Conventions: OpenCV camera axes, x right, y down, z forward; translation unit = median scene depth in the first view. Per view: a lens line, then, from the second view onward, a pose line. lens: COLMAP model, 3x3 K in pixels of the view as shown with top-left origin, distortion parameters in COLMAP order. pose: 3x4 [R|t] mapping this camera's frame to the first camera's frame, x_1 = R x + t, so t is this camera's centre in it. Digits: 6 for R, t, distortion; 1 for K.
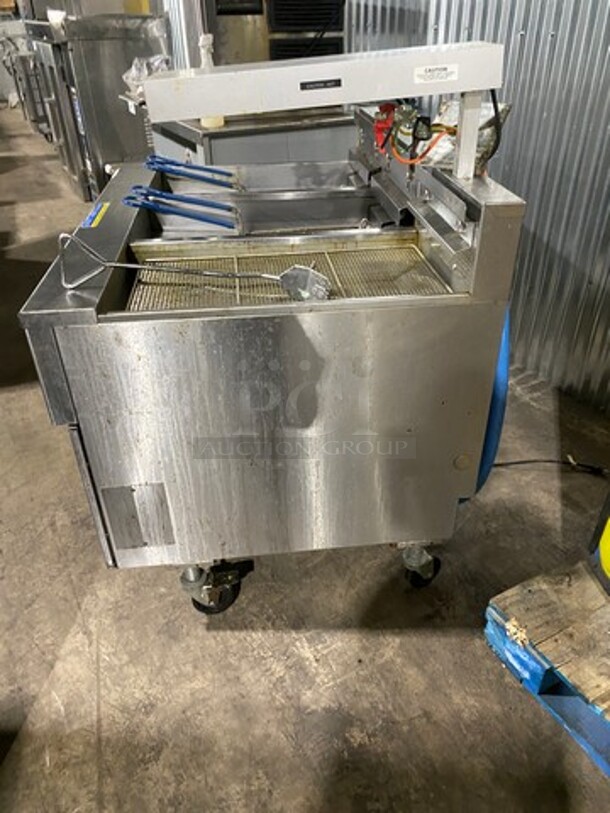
lens RADIAL K [[607.5, 0, 310.3], [0, 607.5, 407.4], [0, 0, 1]] dist [0.009723, -0.002437]
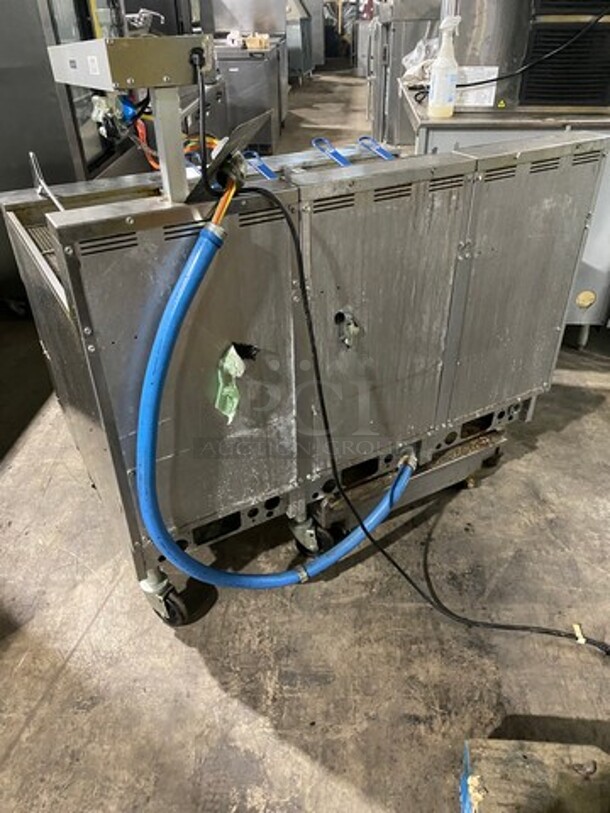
lens RADIAL K [[607.5, 0, 305.9], [0, 607.5, 405.2], [0, 0, 1]] dist [0.009723, -0.002437]
pose [[0.854595, 0.290669, -0.430325, 0.323491], [-0.282238, 0.955576, 0.084953, -0.106383], [0.435901, 0.048854, 0.898668, 0.166664]]
